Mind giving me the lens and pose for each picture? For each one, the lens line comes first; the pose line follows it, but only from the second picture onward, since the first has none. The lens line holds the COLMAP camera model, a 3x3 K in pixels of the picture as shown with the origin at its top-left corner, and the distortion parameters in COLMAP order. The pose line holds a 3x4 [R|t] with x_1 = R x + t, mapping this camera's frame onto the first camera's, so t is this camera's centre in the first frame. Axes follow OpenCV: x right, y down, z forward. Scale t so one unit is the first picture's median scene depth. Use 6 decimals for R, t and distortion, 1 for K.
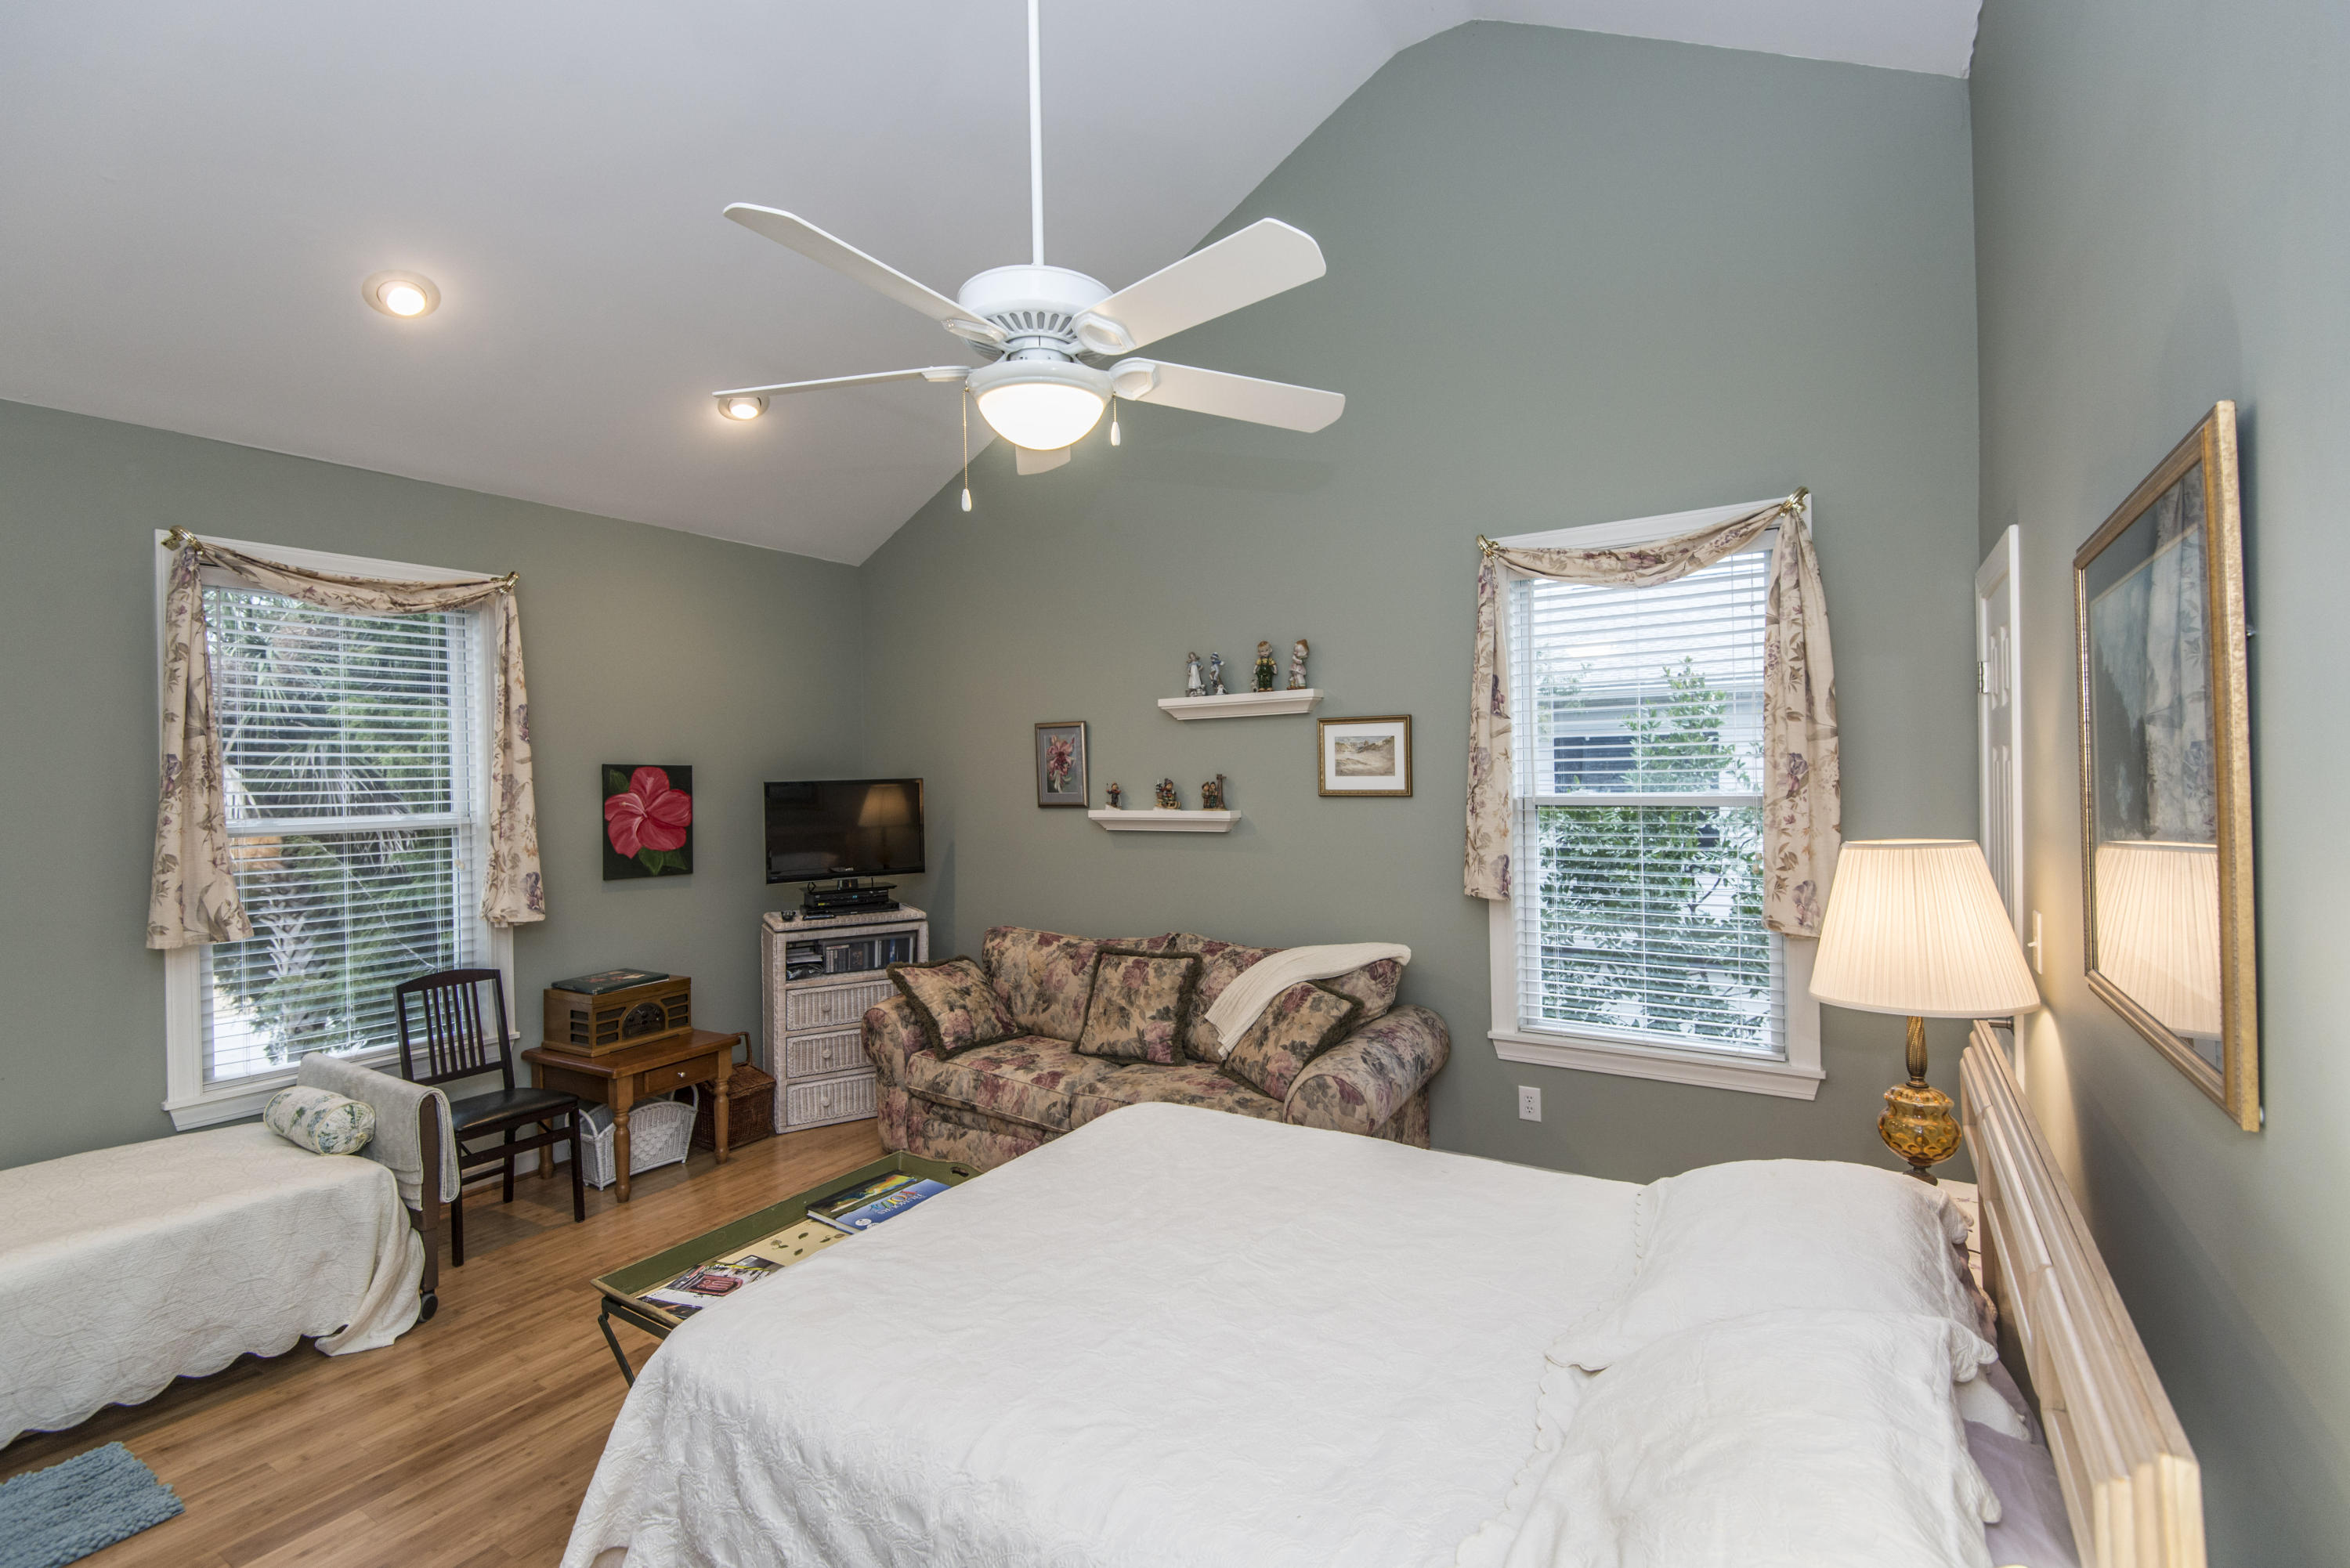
lens RADIAL K [[1063.7, 0, 1177.6], [0, 1063.7, 776.0], [0, 0, 1]] dist [0.047871, -0.027690]
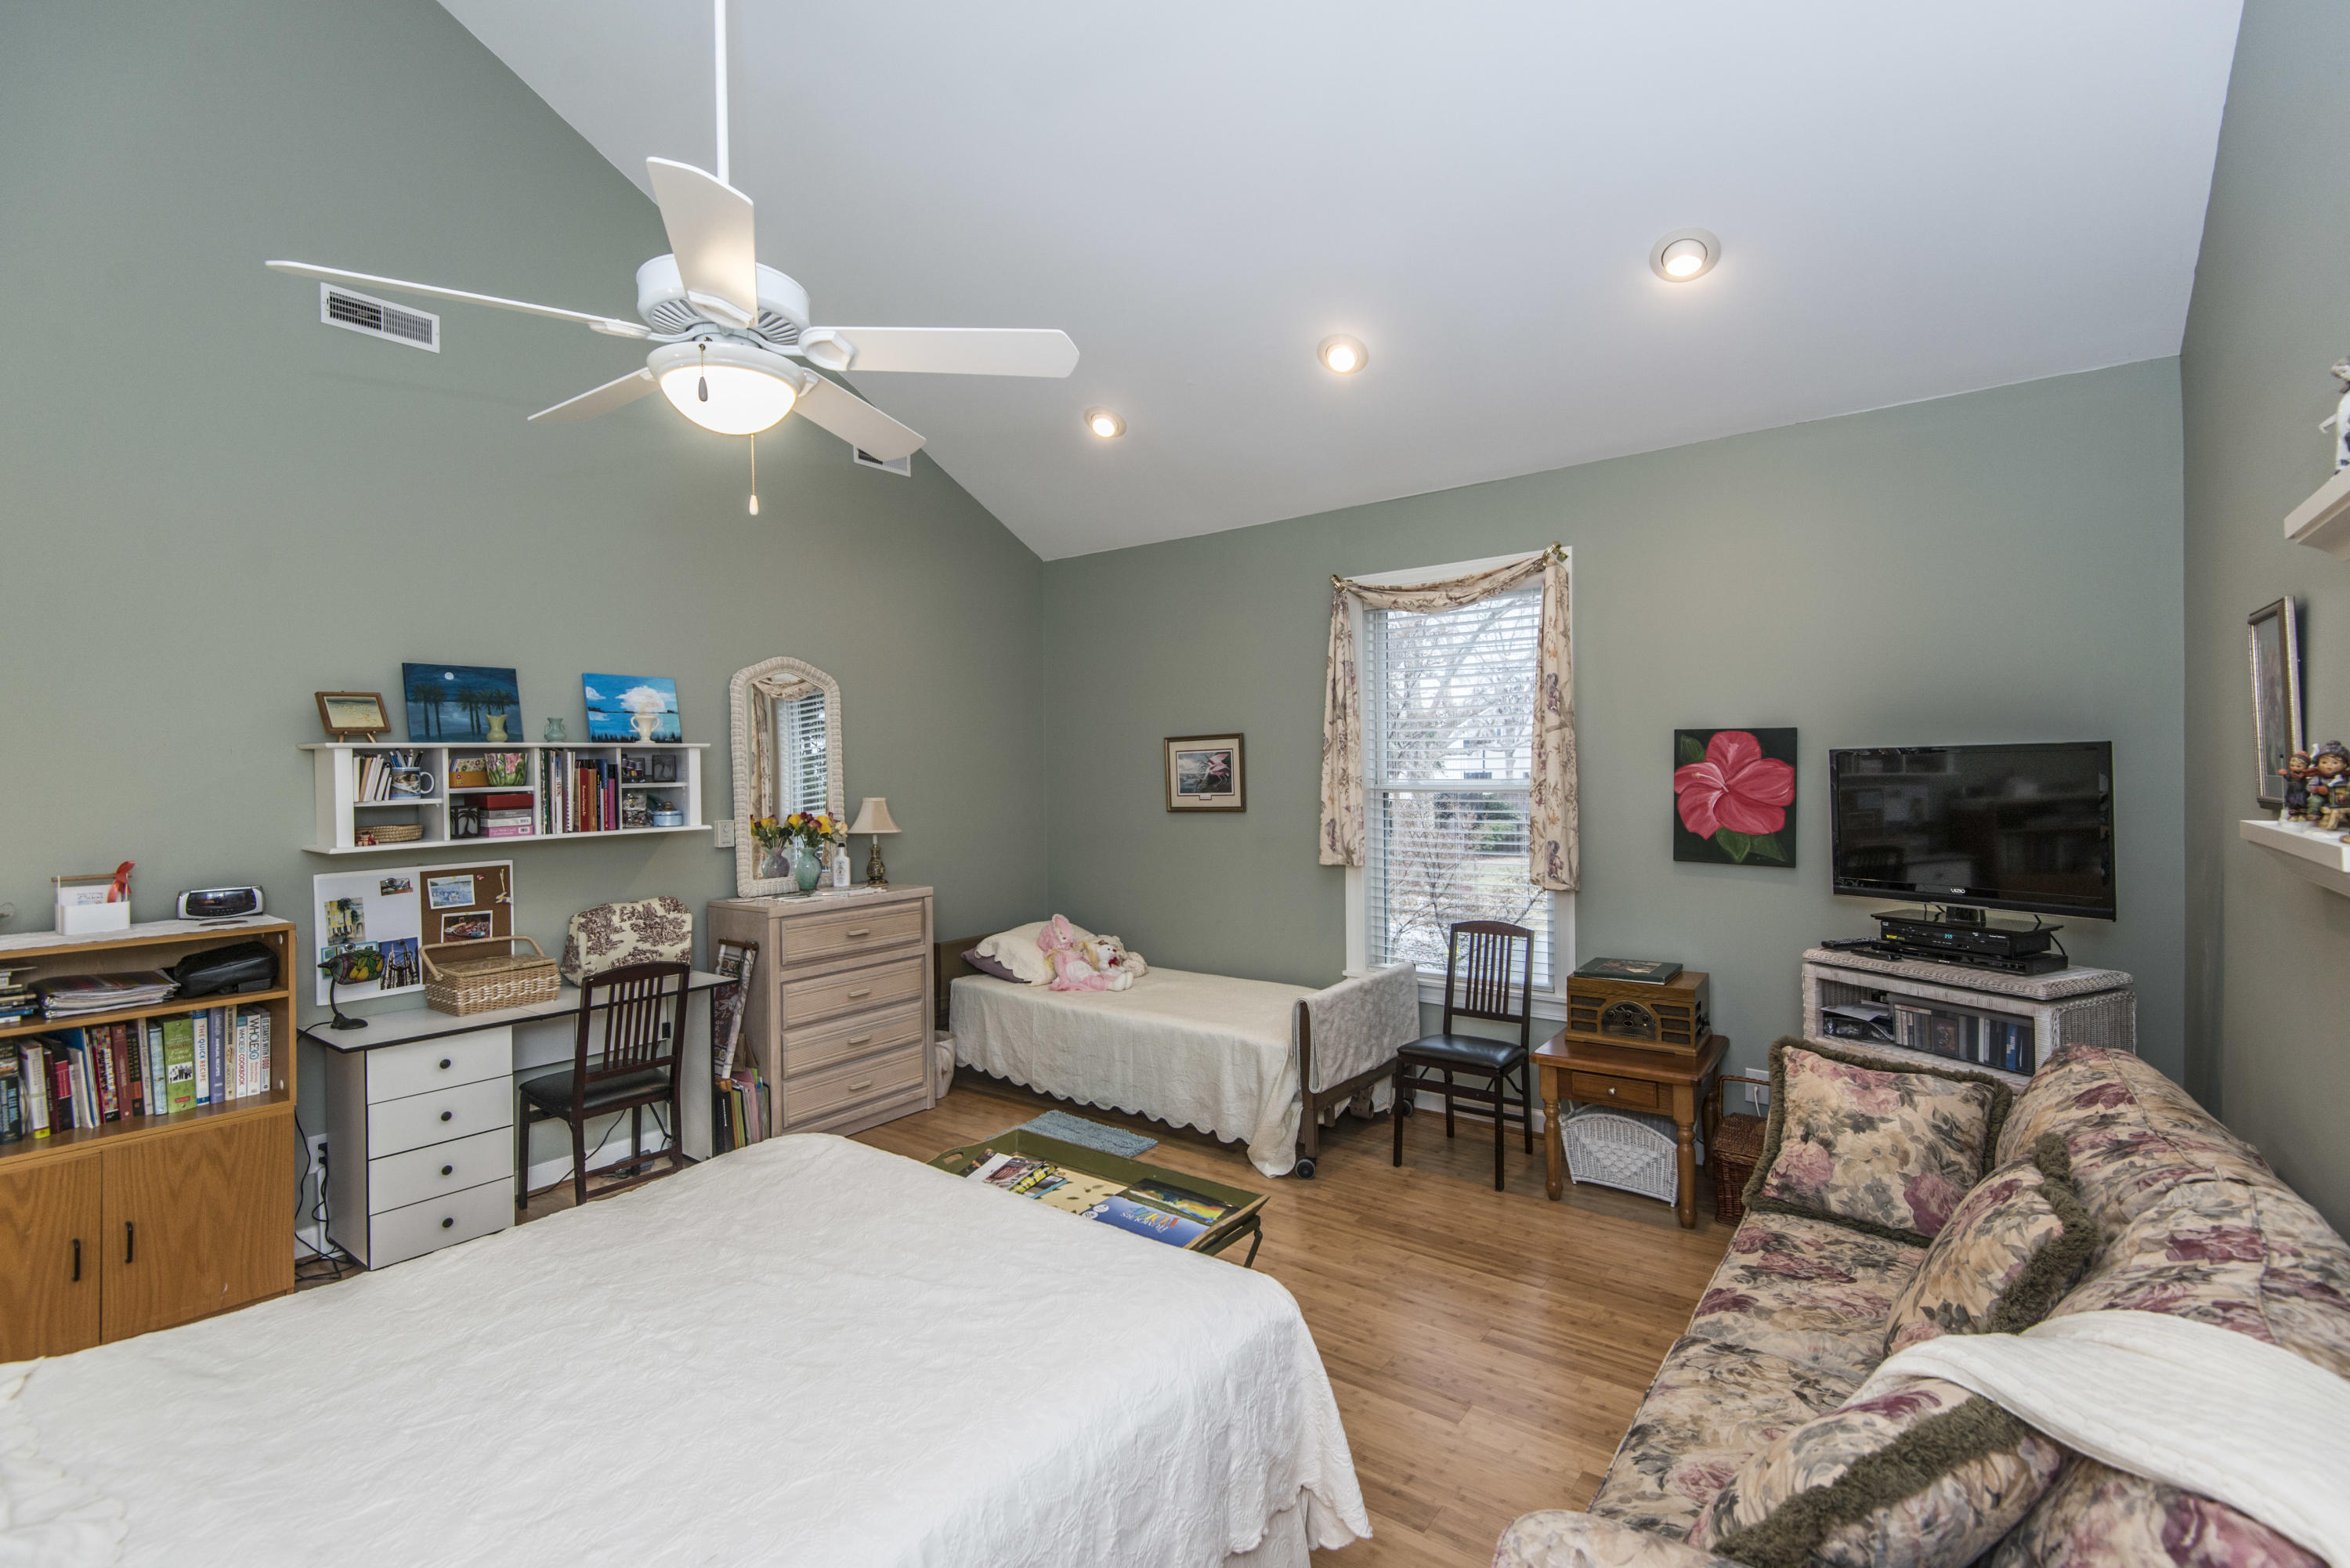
lens RADIAL K [[1063.7, 0, 1177.6], [0, 1063.7, 776.0], [0, 0, 1]] dist [0.047871, -0.027690]
pose [[-0.082583, 0.027011, -0.996218, 0.381420], [0.013416, 0.999572, 0.025990, -0.001182], [0.996494, -0.011219, -0.082910, 0.666448]]
